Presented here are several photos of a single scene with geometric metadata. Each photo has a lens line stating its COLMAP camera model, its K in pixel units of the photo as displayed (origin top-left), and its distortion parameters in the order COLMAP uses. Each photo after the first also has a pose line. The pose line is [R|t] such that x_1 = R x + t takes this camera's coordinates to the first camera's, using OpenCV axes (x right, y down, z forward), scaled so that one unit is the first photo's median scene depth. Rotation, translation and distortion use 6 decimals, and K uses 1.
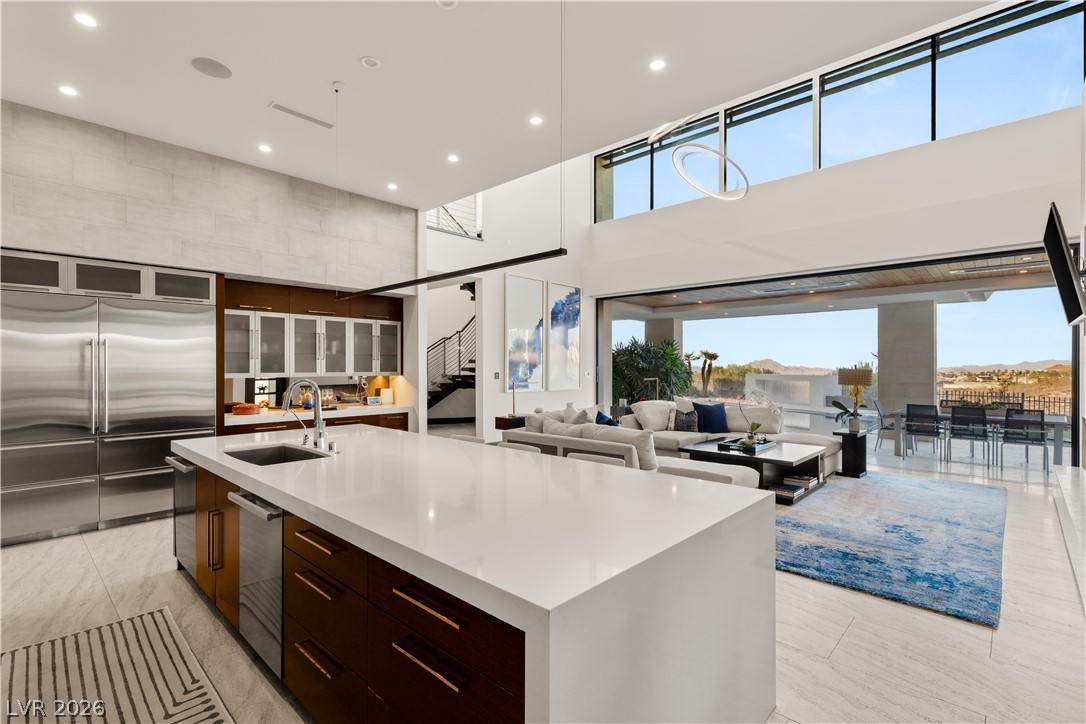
lens RADIAL K [[489.1, 0, 543.0], [0, 489.1, 362.0], [0, 0, 1]] dist [-0.001077, -0.000218]
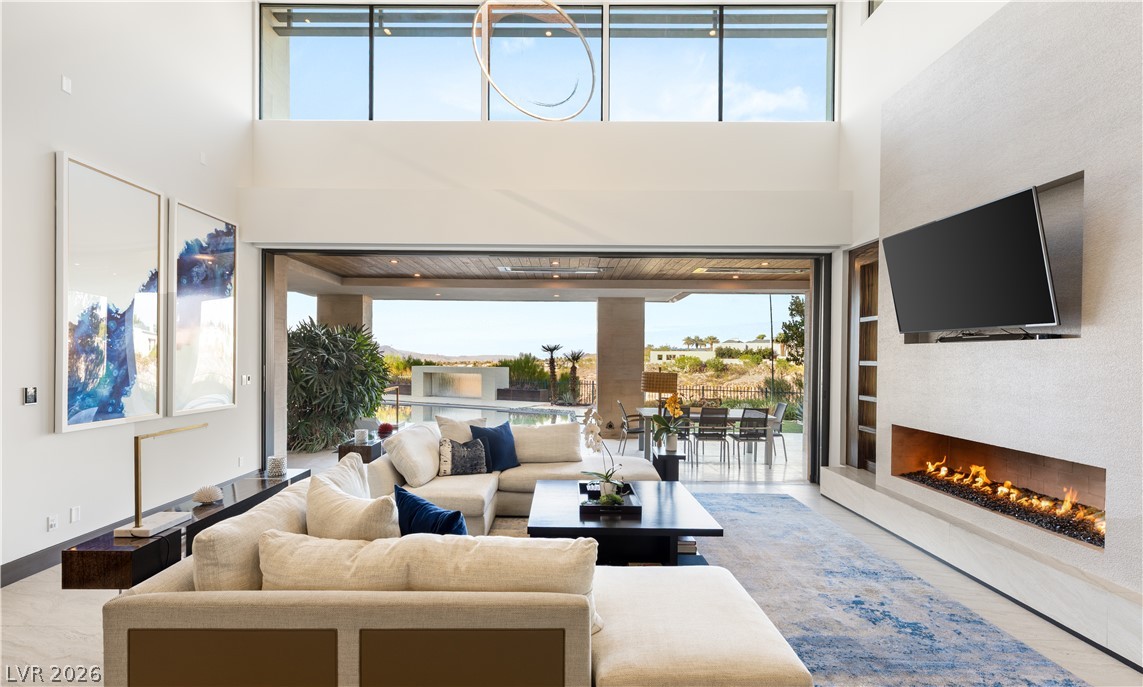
lens RADIAL K [[515.1, 0, 548.3], [0, 515.1, 355.9], [0, 0, 1]] dist [0.013356, -0.000238]
pose [[0.740916, 0.004430, 0.671583, -0.057730], [-0.013820, 0.999867, 0.008650, -0.012774], [-0.671456, -0.015690, 0.740879, 0.332427]]
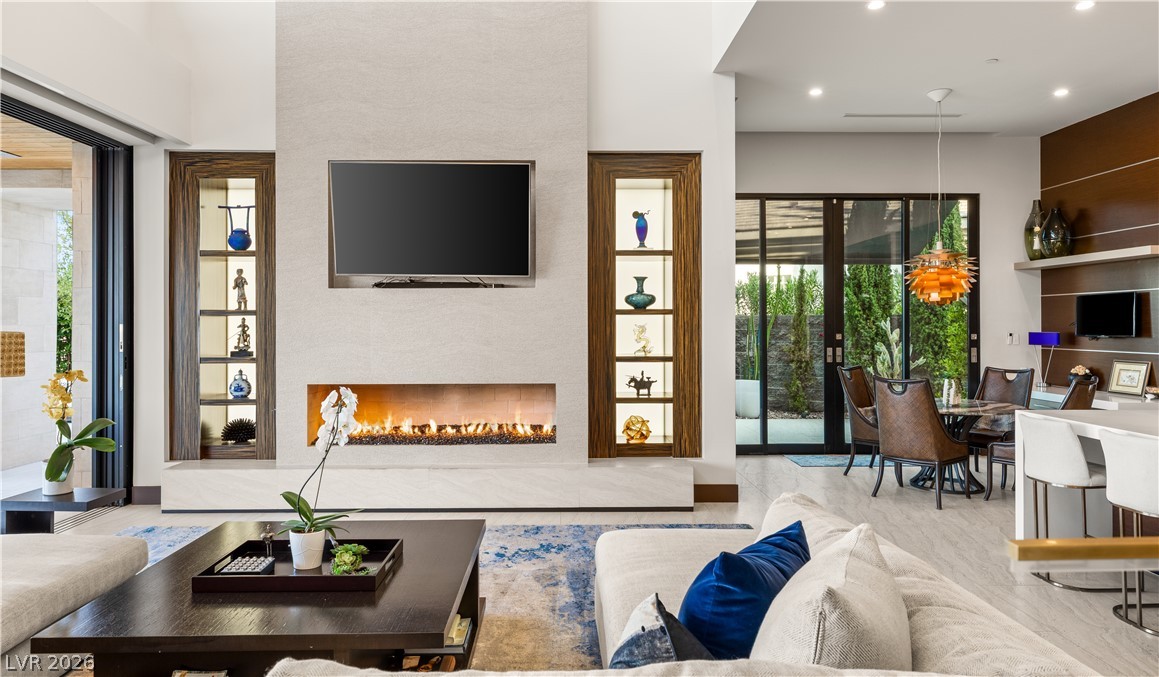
lens RADIAL K [[717.6, 0, 574.8], [0, 717.6, 314.0], [0, 0, 1]] dist [-0.002940, -0.000481]
pose [[-0.704358, 0.003646, 0.709836, -0.032766], [-0.005186, 0.999934, -0.010281, 0.001270], [-0.709826, -0.010923, -0.704292, 0.736412]]
